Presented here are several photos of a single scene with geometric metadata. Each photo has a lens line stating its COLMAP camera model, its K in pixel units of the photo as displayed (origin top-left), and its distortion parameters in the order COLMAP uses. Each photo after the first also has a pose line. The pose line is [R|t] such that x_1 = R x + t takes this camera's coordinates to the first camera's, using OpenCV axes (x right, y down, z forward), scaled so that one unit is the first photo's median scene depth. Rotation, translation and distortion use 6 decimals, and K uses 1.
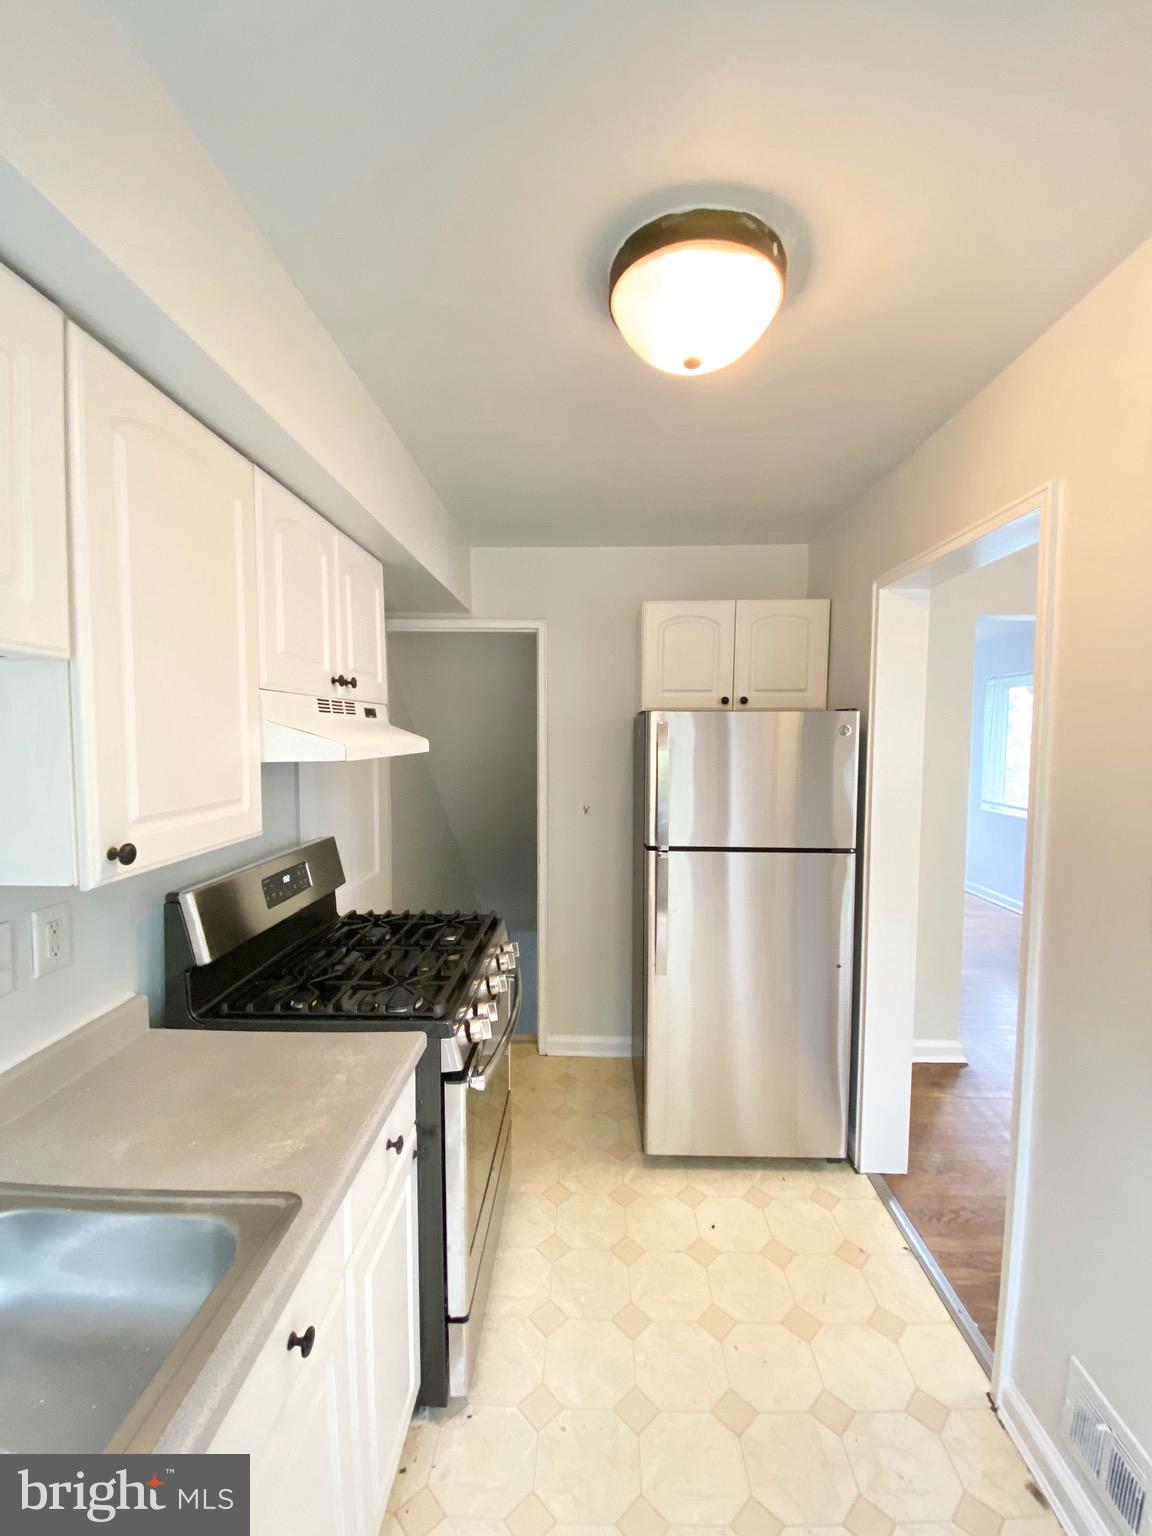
lens RADIAL K [[623.0, 0, 580.7], [0, 623.0, 765.5], [0, 0, 1]] dist [0.015453, -0.018222]
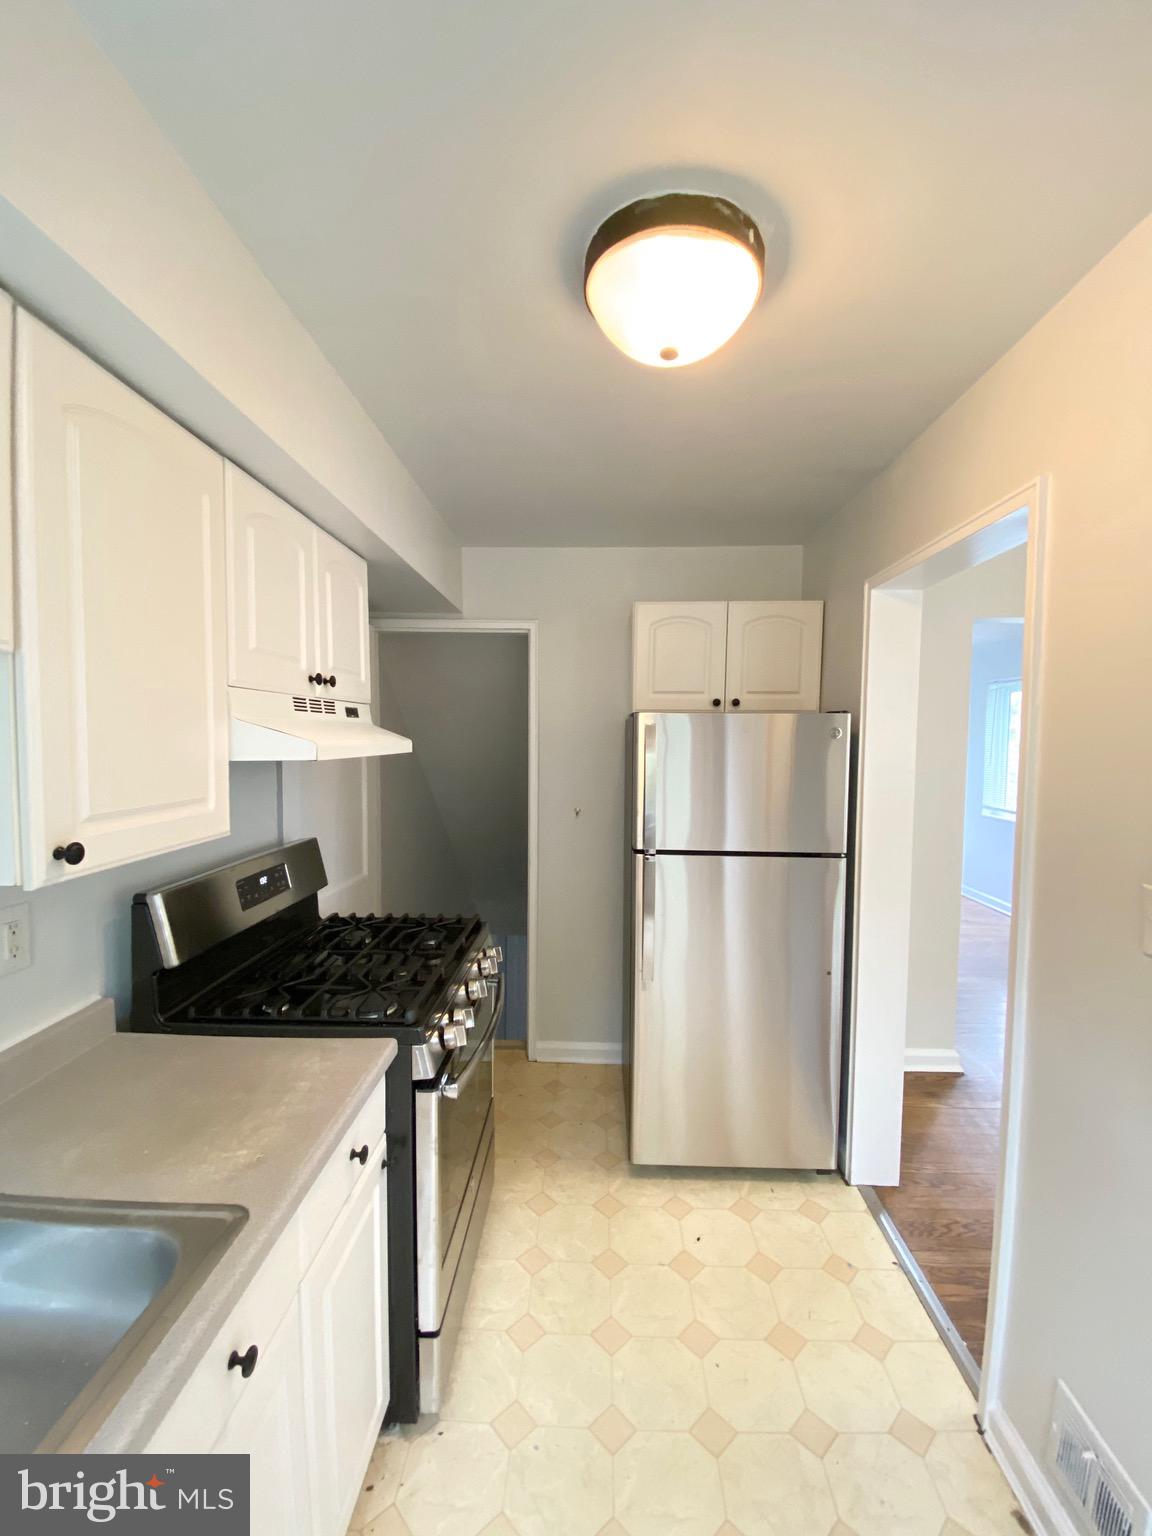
lens RADIAL K [[623.0, 0, 580.7], [0, 623.0, 765.5], [0, 0, 1]] dist [0.015453, -0.018222]
pose [[0.999970, 0.004955, -0.005951, 0.034034], [-0.004991, 0.999969, -0.006091, 0.003929], [0.005921, 0.006121, 0.999964, 0.018218]]
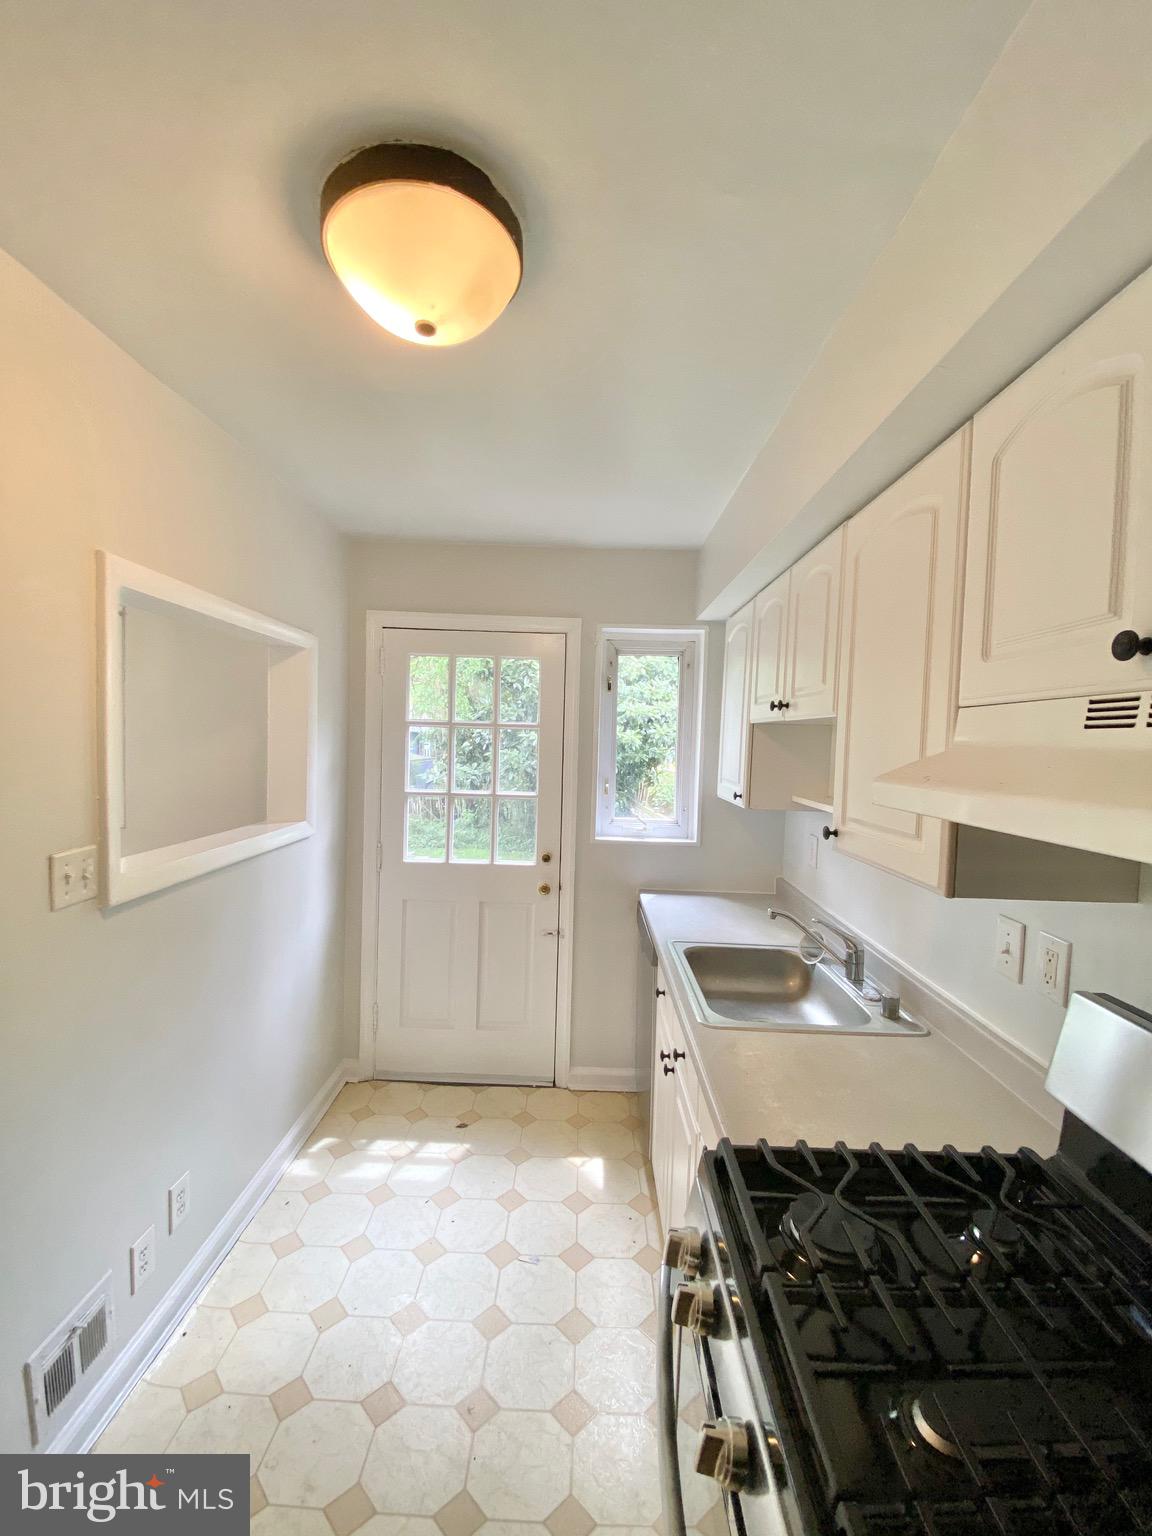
lens RADIAL K [[610.1, 0, 576.6], [0, 610.1, 756.0], [0, 0, 1]] dist [0.014279, -0.032506]
pose [[-0.999341, -0.036007, -0.004661, -0.037613], [-0.036260, 0.996322, 0.077642, -0.078548], [0.001848, 0.077760, -0.996970, 1.318586]]
